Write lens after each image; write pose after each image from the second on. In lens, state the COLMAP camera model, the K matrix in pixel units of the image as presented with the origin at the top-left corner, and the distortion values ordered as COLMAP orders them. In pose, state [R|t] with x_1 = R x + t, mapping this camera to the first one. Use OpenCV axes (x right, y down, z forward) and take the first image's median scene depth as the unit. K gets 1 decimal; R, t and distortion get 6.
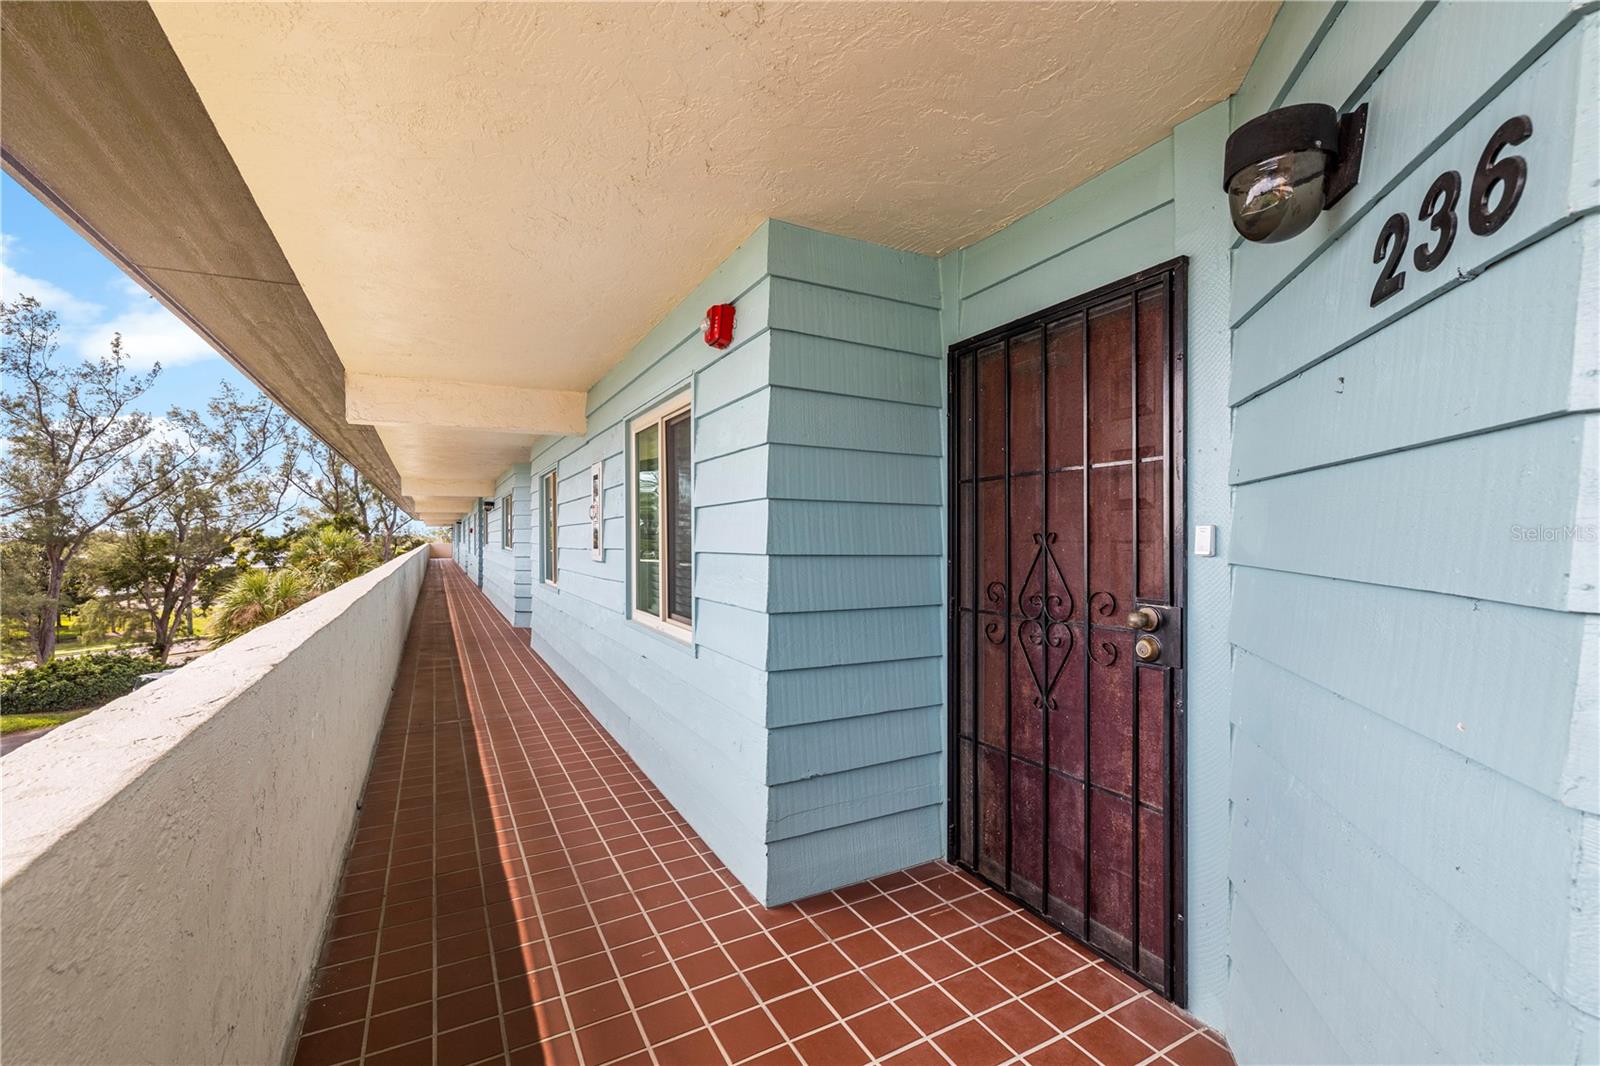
lens RADIAL K [[673.7, 0, 801.2], [0, 673.7, 536.6], [0, 0, 1]] dist [-0.002870, -0.000012]
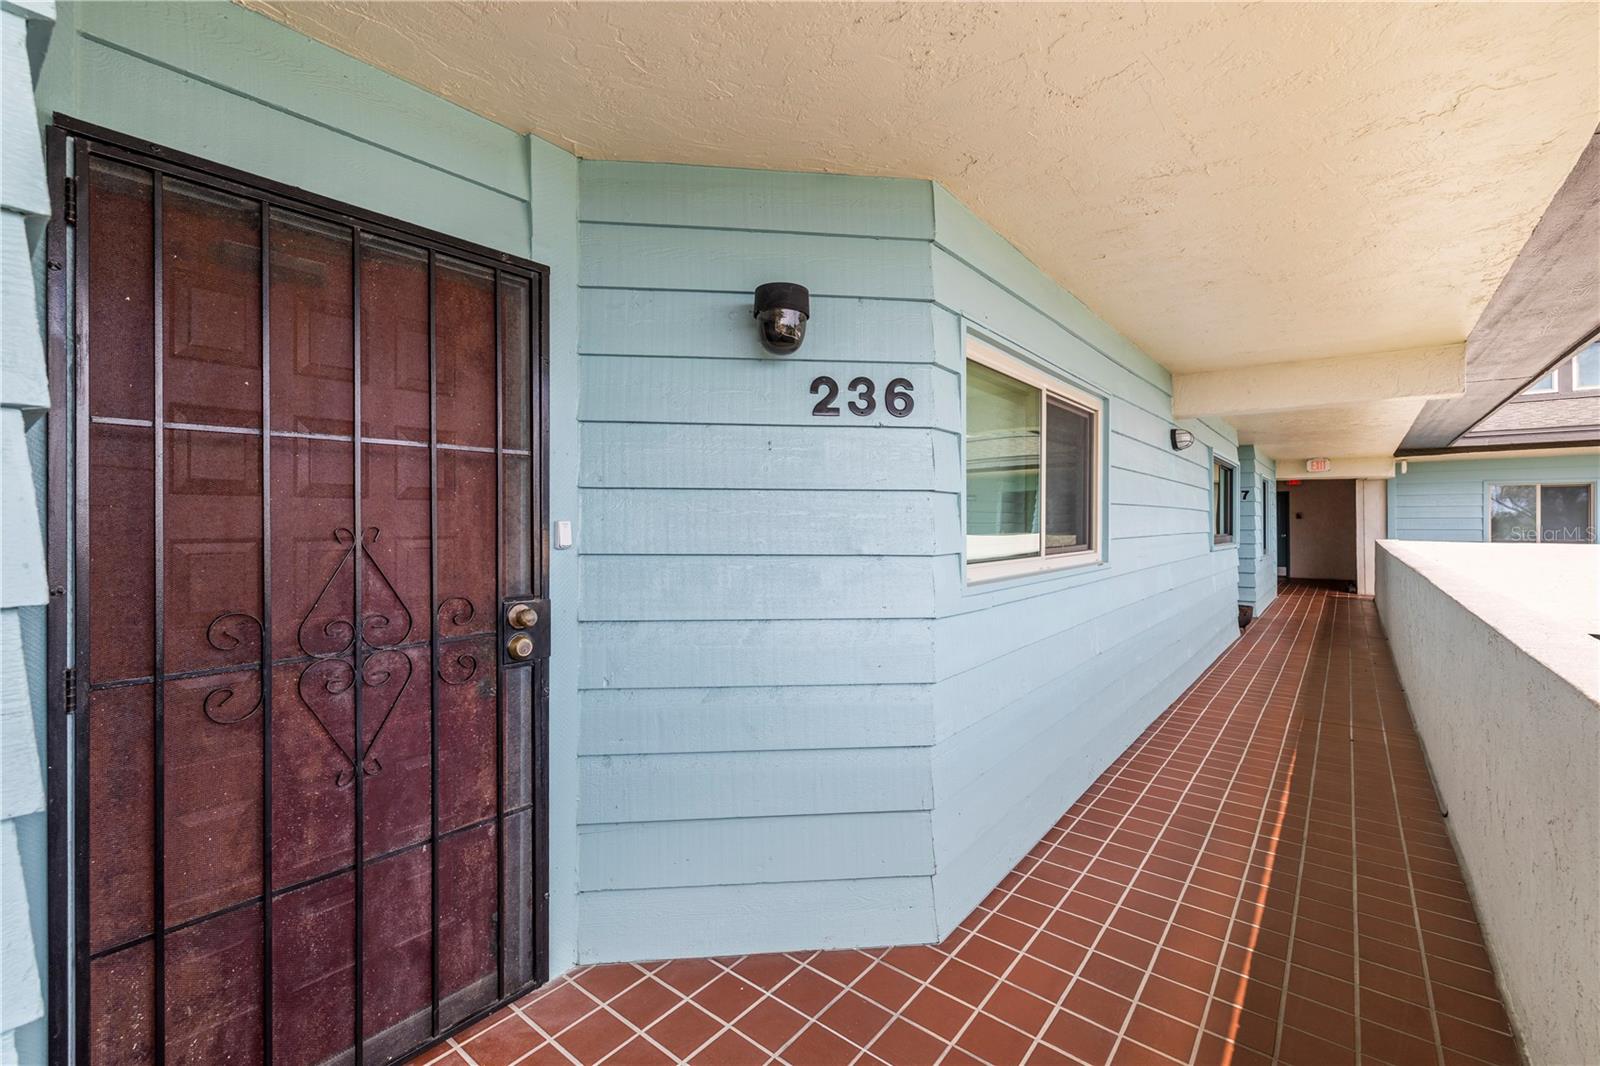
lens RADIAL K [[673.7, 0, 801.3], [0, 673.7, 528.5], [0, 0, 1]] dist [-0.002870, -0.000012]
pose [[-0.375500, 0.006227, 0.926802, -0.473154], [0.011121, 0.999936, -0.002213, 0.002347], [-0.926756, 0.009476, -0.375545, 0.866668]]
